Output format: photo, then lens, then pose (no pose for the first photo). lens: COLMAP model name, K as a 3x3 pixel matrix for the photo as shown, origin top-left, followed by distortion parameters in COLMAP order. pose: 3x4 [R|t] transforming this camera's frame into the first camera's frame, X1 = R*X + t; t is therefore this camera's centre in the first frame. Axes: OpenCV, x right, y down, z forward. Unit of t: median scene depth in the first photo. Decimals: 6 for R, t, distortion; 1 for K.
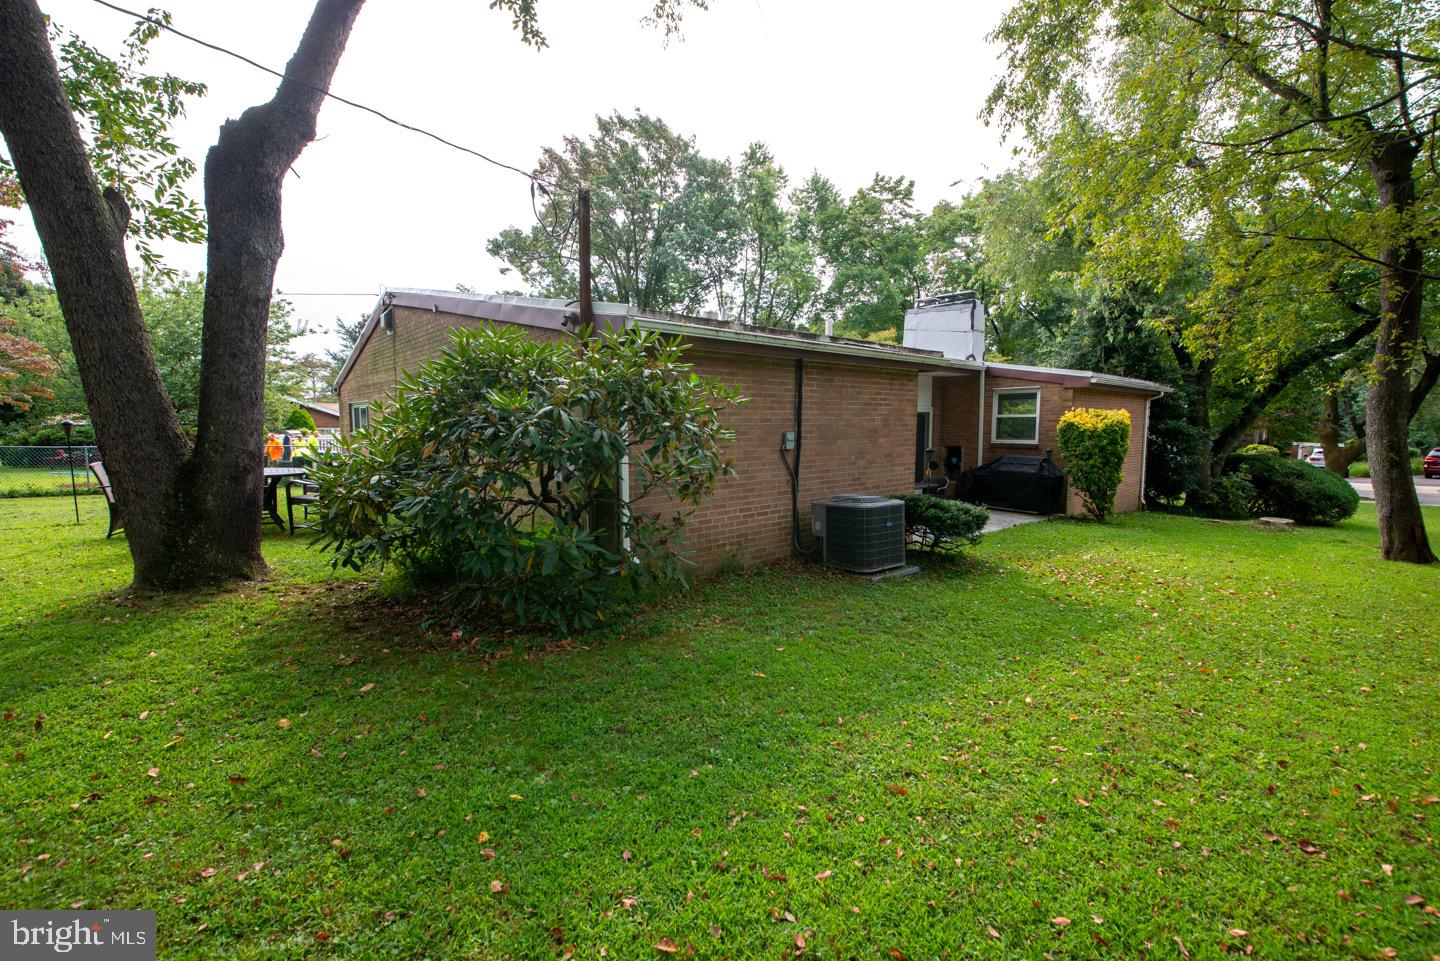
lens RADIAL K [[612.8, 0, 717.9], [0, 612.8, 476.7], [0, 0, 1]] dist [0.003980, 0.000125]
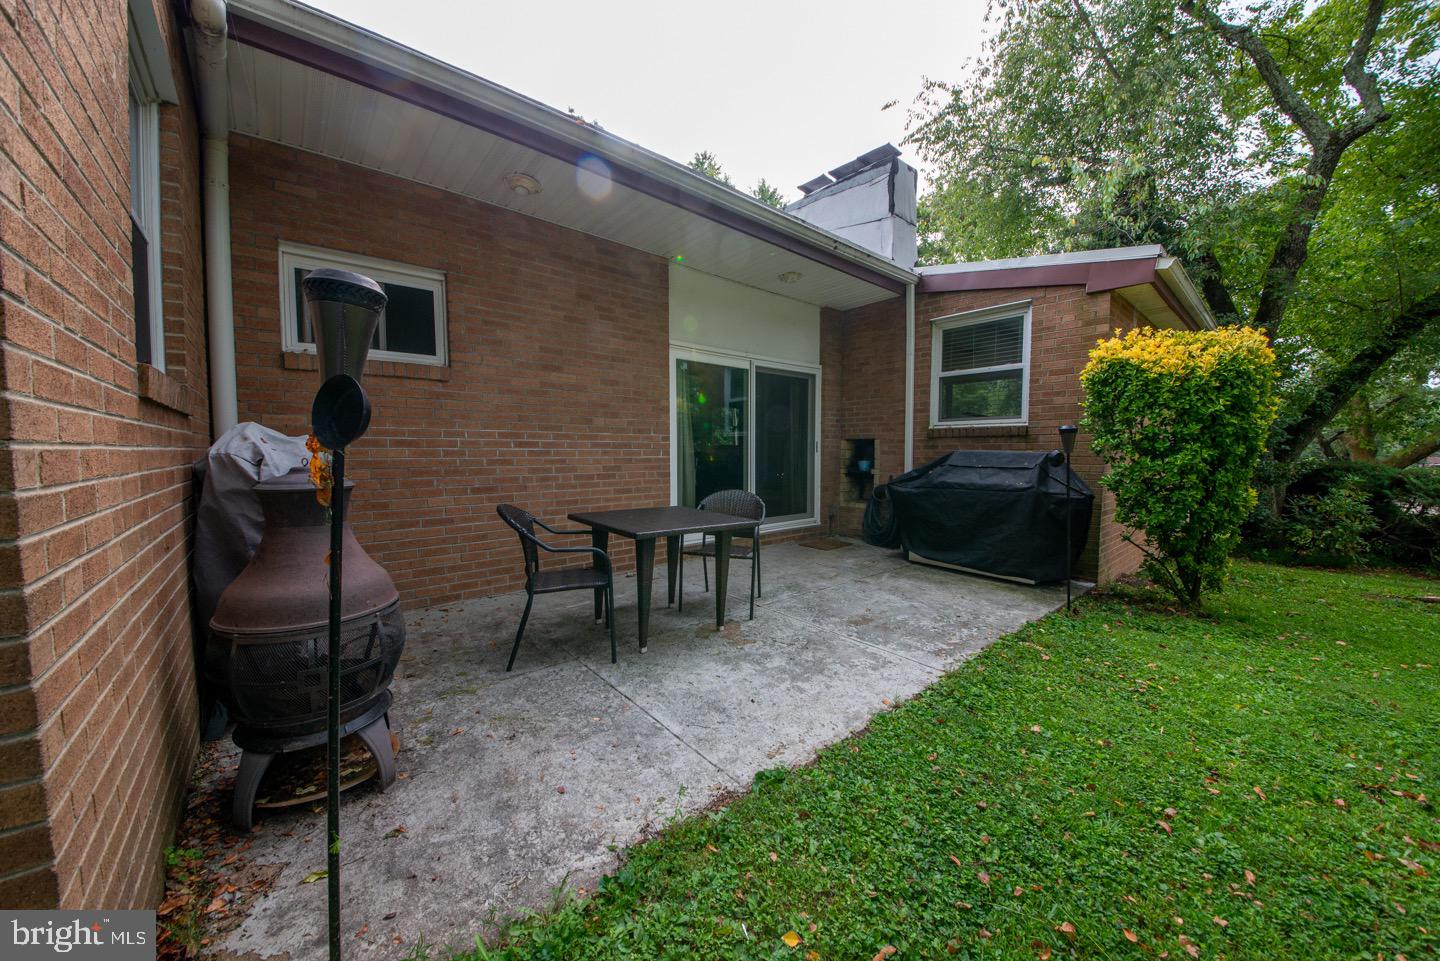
lens RADIAL K [[513.1, 0, 718.7], [0, 513.1, 476.3], [0, 0, 1]] dist [-0.009893, -0.000165]
pose [[0.999955, 0.001572, -0.009342, 0.280083], [-0.001898, 0.999385, -0.035005, -0.001321], [0.009281, 0.035021, 0.999343, 0.588368]]
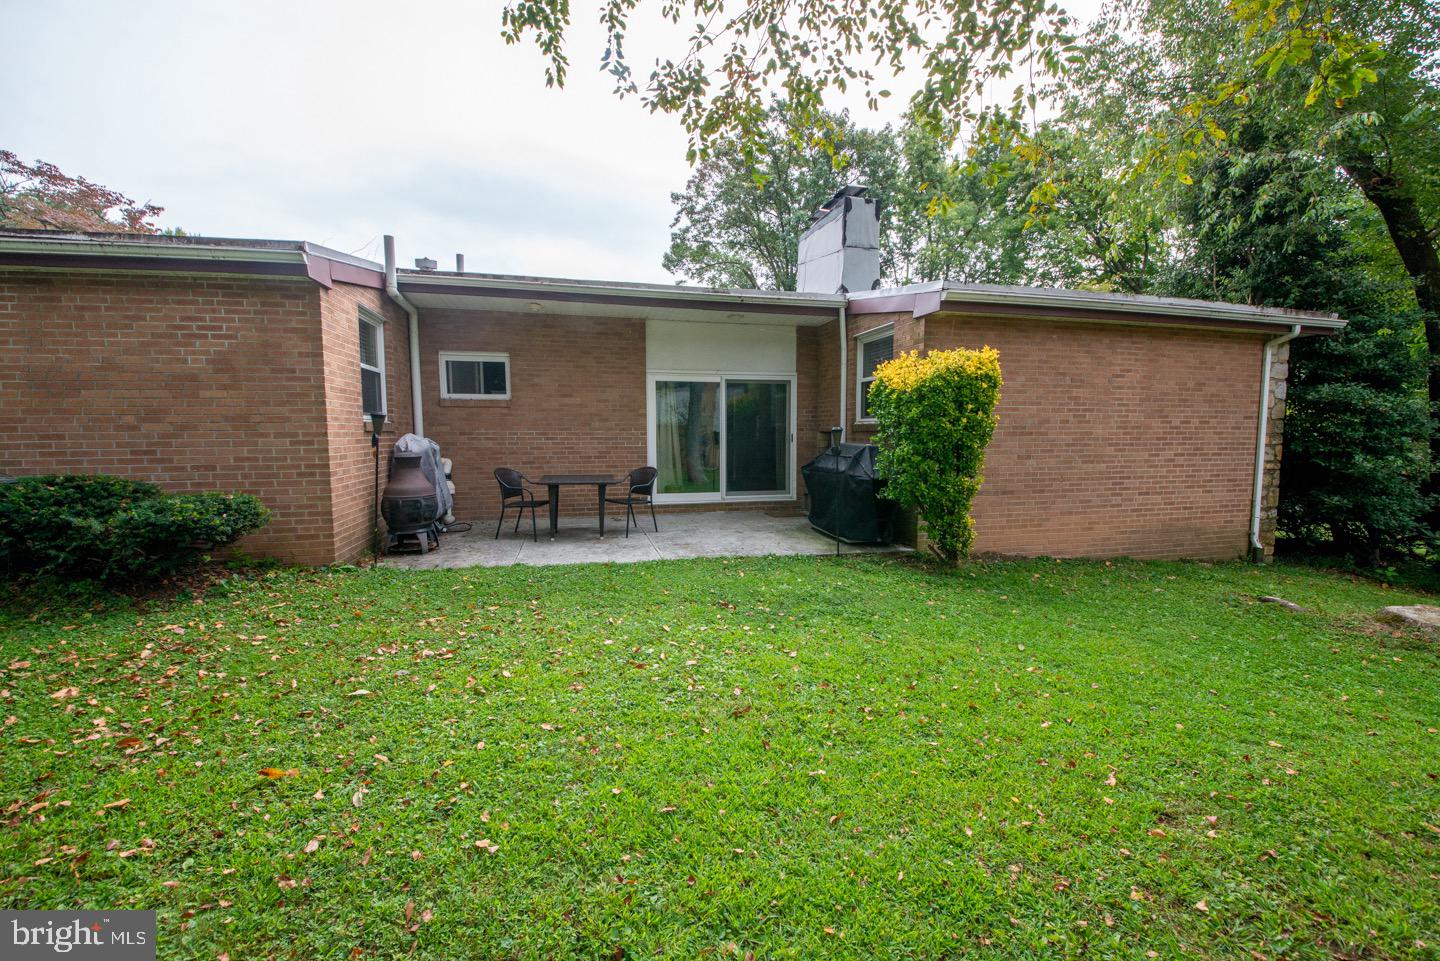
lens RADIAL K [[575.9, 0, 723.5], [0, 575.9, 483.3], [0, 0, 1]] dist [-0.002036, -0.000434]
pose [[0.886109, 0.040918, -0.461667, 0.605190], [-0.039933, 0.999131, 0.011908, 0.002860], [0.461753, 0.007884, 0.886973, 0.428416]]
